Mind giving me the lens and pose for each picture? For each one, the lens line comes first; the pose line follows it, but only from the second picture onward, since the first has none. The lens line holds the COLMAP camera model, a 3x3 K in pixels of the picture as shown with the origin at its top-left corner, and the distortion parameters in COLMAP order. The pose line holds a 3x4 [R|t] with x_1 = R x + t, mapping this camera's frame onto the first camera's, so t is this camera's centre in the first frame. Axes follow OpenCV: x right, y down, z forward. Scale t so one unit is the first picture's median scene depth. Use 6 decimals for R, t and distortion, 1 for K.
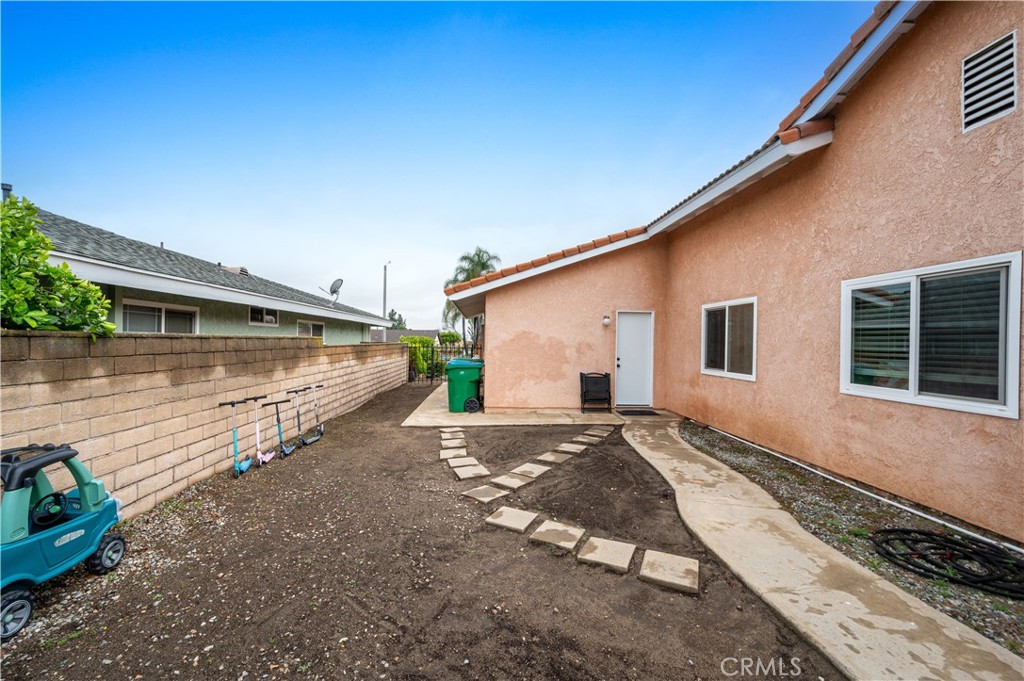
lens RADIAL K [[431.8, 0, 511.0], [0, 431.8, 341.0], [0, 0, 1]] dist [-0.002252, -0.000164]
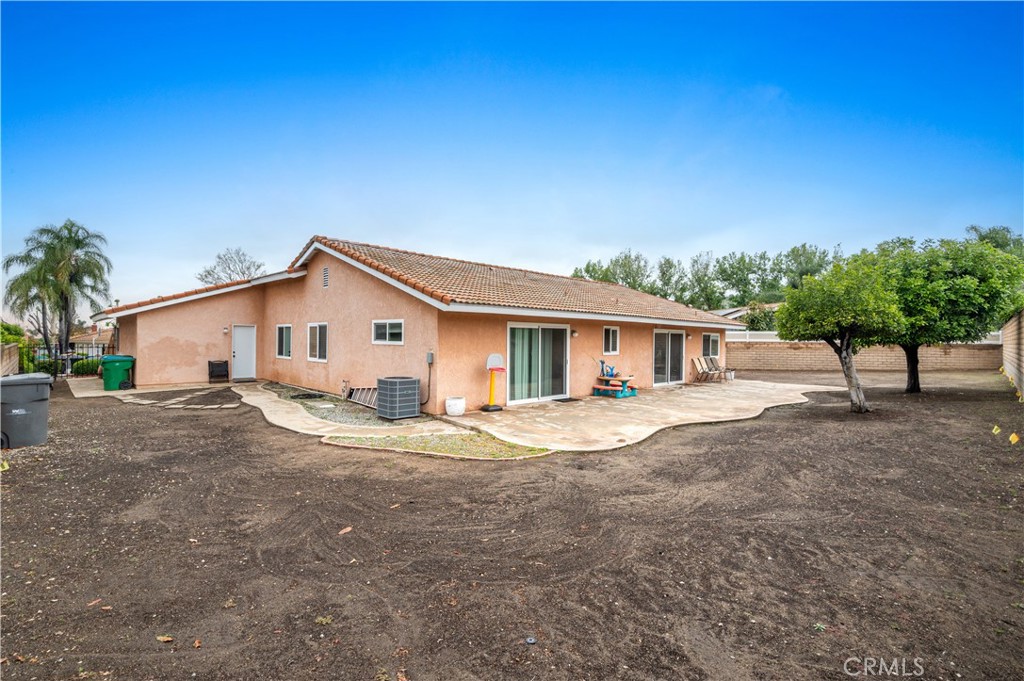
lens RADIAL K [[464.8, 0, 509.4], [0, 464.8, 338.1], [0, 0, 1]] dist [-0.003536, -0.000206]
pose [[0.756586, -0.008179, 0.653843, -0.137738], [0.002037, 0.999946, 0.010151, -0.032731], [-0.653891, -0.006348, 0.756562, -1.166477]]
